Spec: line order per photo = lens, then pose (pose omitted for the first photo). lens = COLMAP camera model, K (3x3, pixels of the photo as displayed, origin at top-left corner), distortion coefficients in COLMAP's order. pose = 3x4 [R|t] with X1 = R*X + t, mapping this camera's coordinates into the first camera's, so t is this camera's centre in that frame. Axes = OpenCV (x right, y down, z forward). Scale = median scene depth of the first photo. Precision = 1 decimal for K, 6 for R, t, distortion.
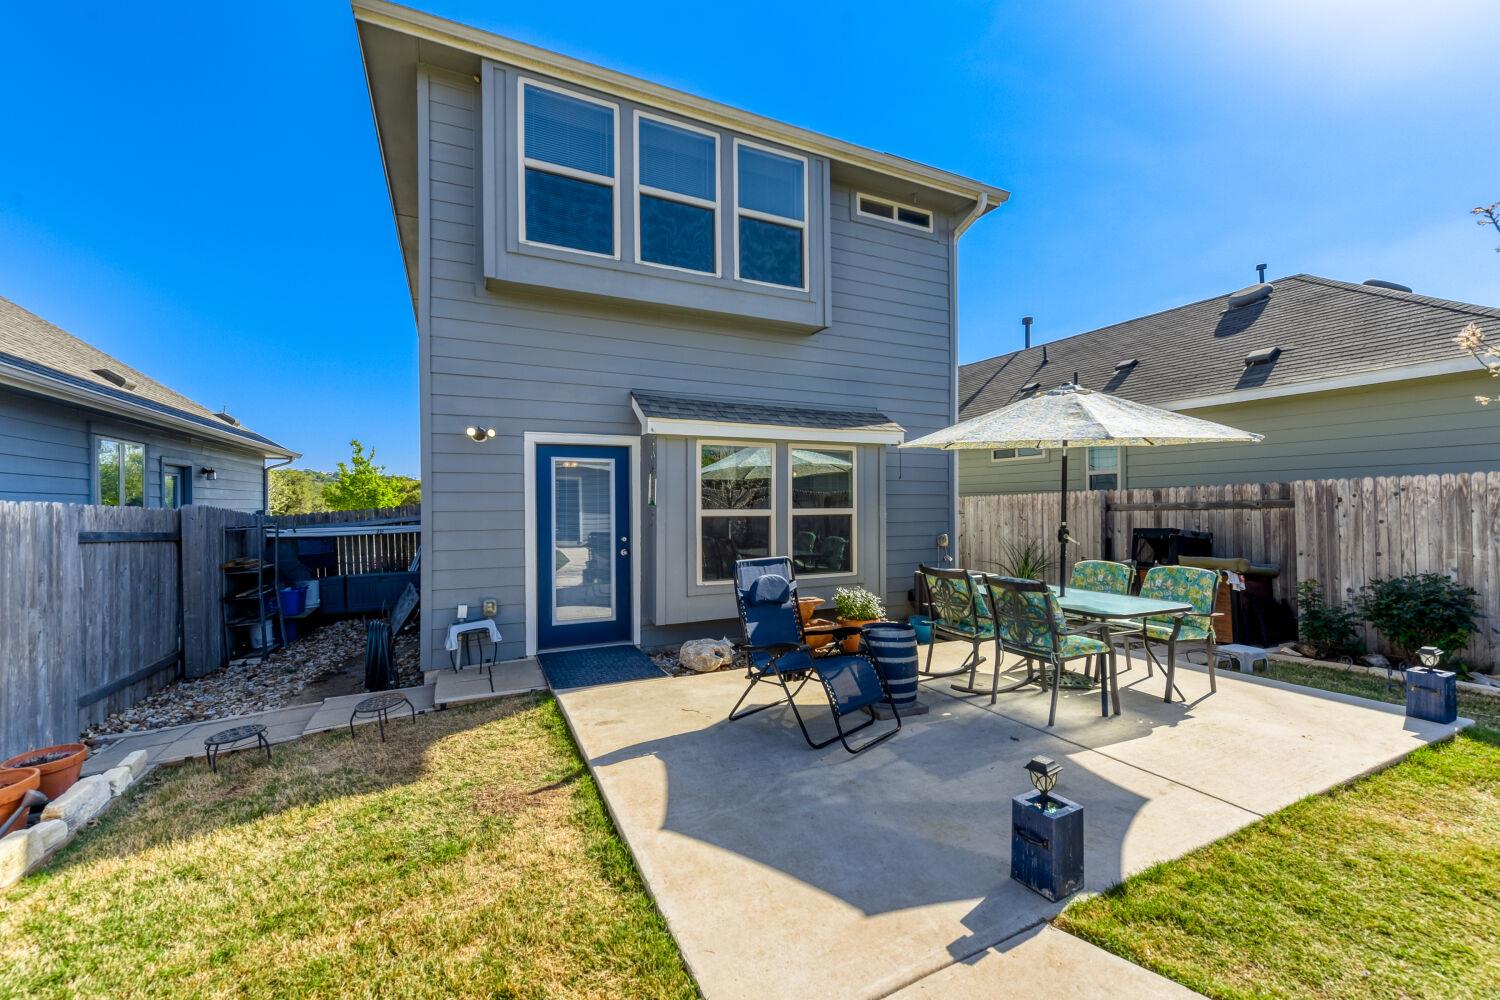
lens RADIAL K [[658.6, 0, 824.2], [0, 658.6, 501.6], [0, 0, 1]] dist [0.001571, -0.000683]
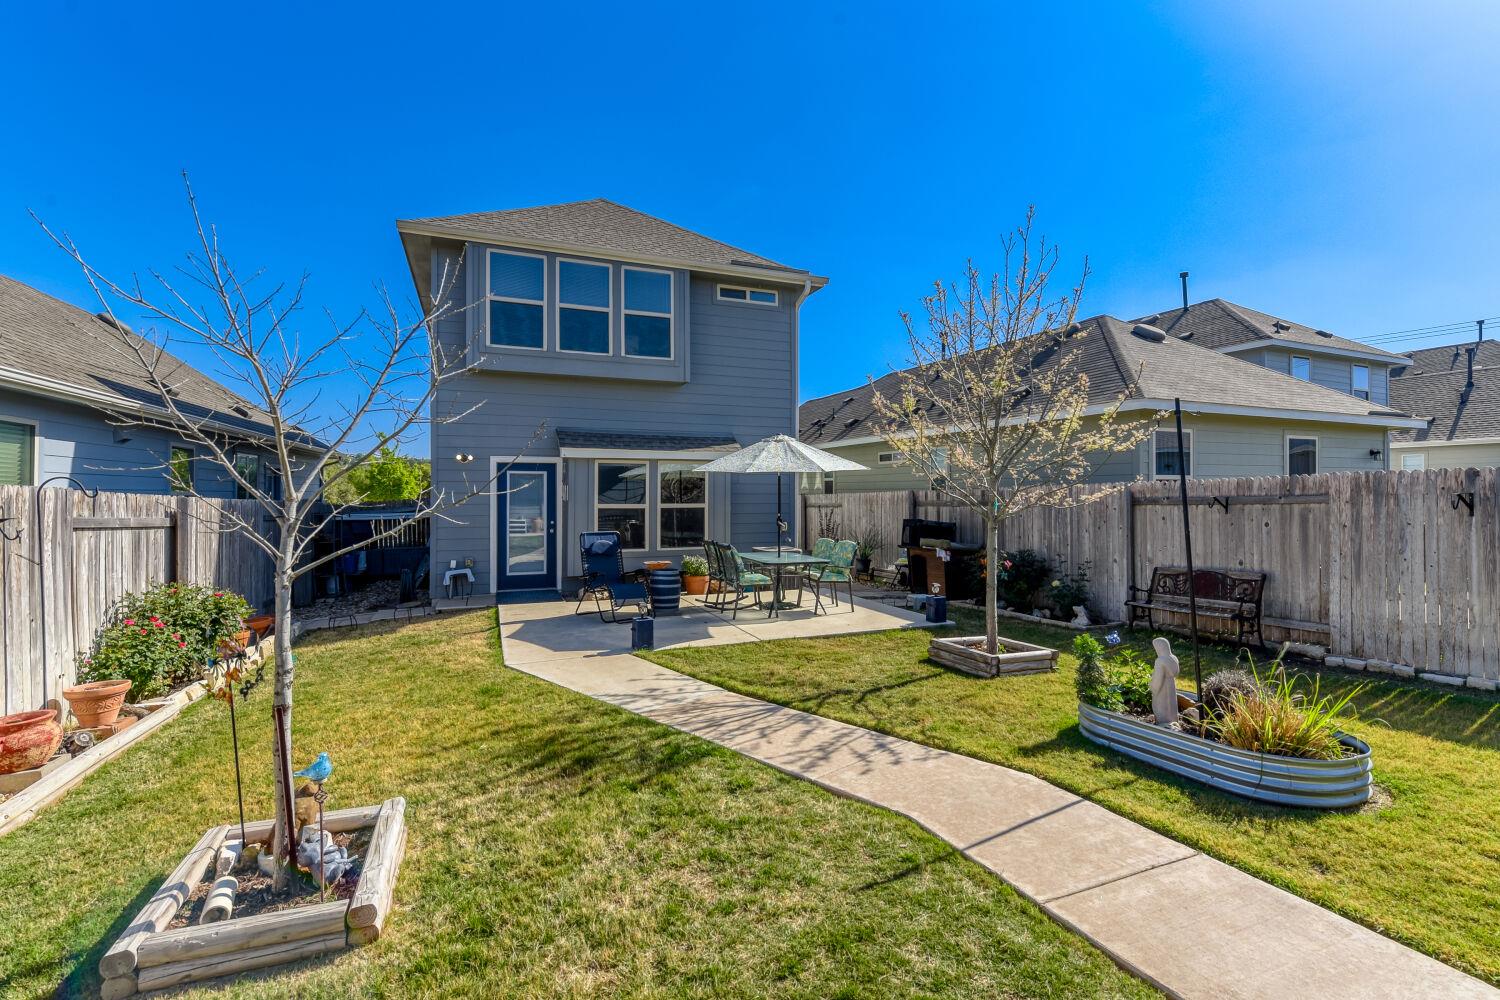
lens RADIAL K [[690.1, 0, 752.0], [0, 690.1, 486.4], [0, 0, 1]] dist [0.004054, -0.001101]
pose [[0.992008, 0.003913, -0.126116, 0.371073], [-0.004955, 0.999956, -0.007947, -0.018380], [0.126080, 0.008508, 0.991984, -0.566261]]
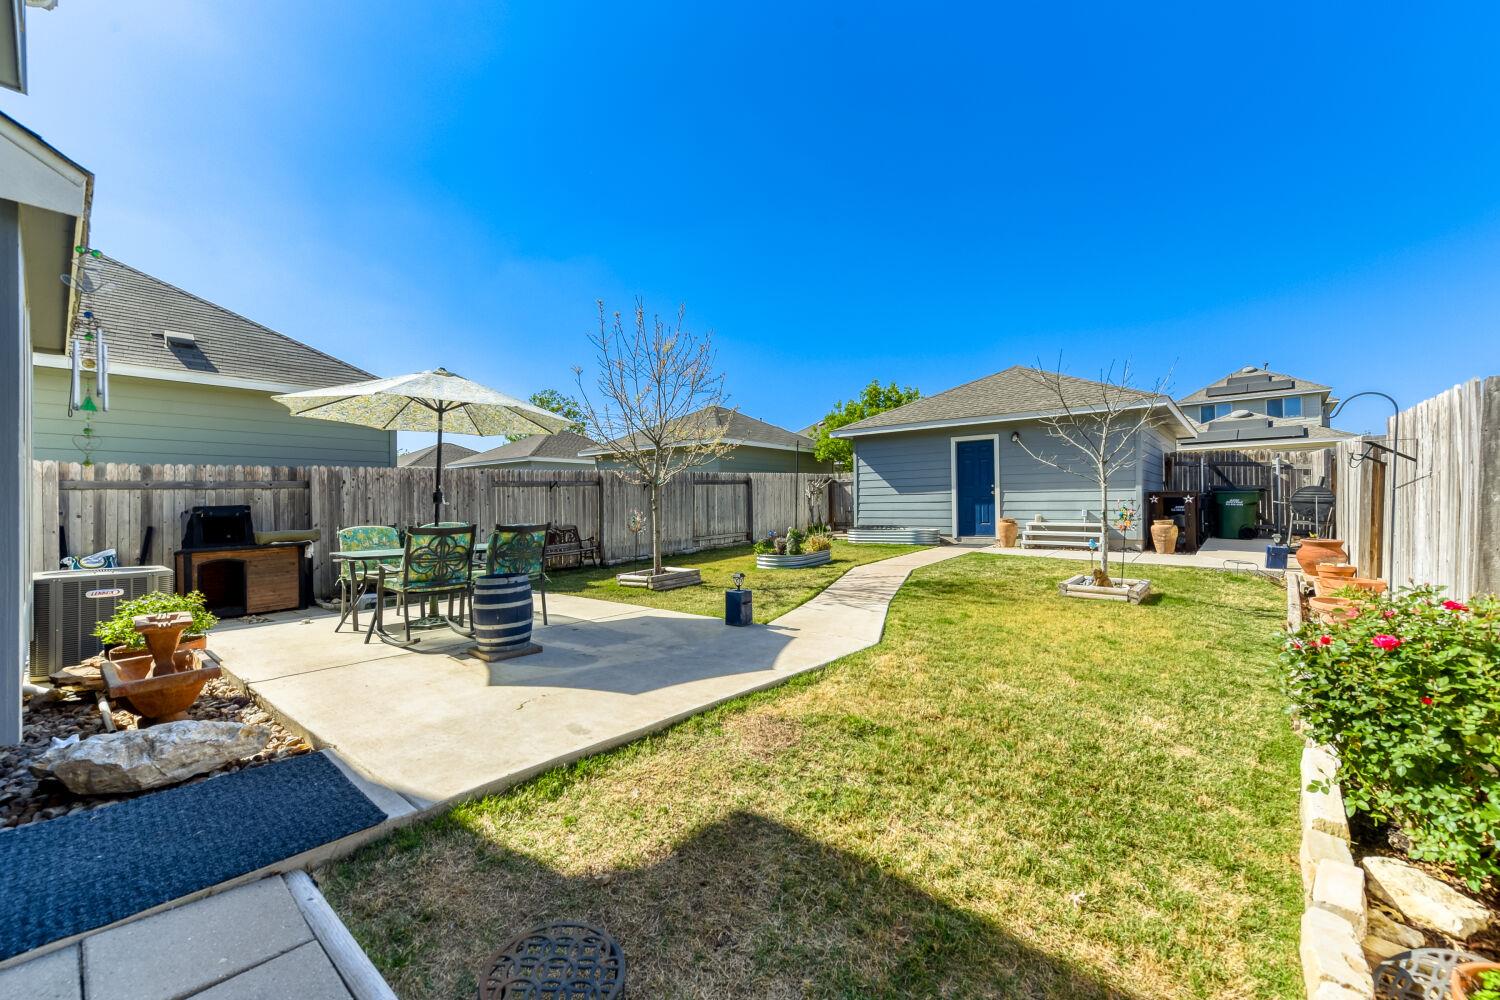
lens RADIAL K [[603.1, 0, 757.0], [0, 603.1, 505.8], [0, 0, 1]] dist [0.003619, -0.000763]
pose [[-0.396963, 0.009694, 0.917784, -0.753939], [0.015799, 0.999868, -0.003727, 0.069853], [-0.917699, 0.013020, -0.397064, 0.798320]]
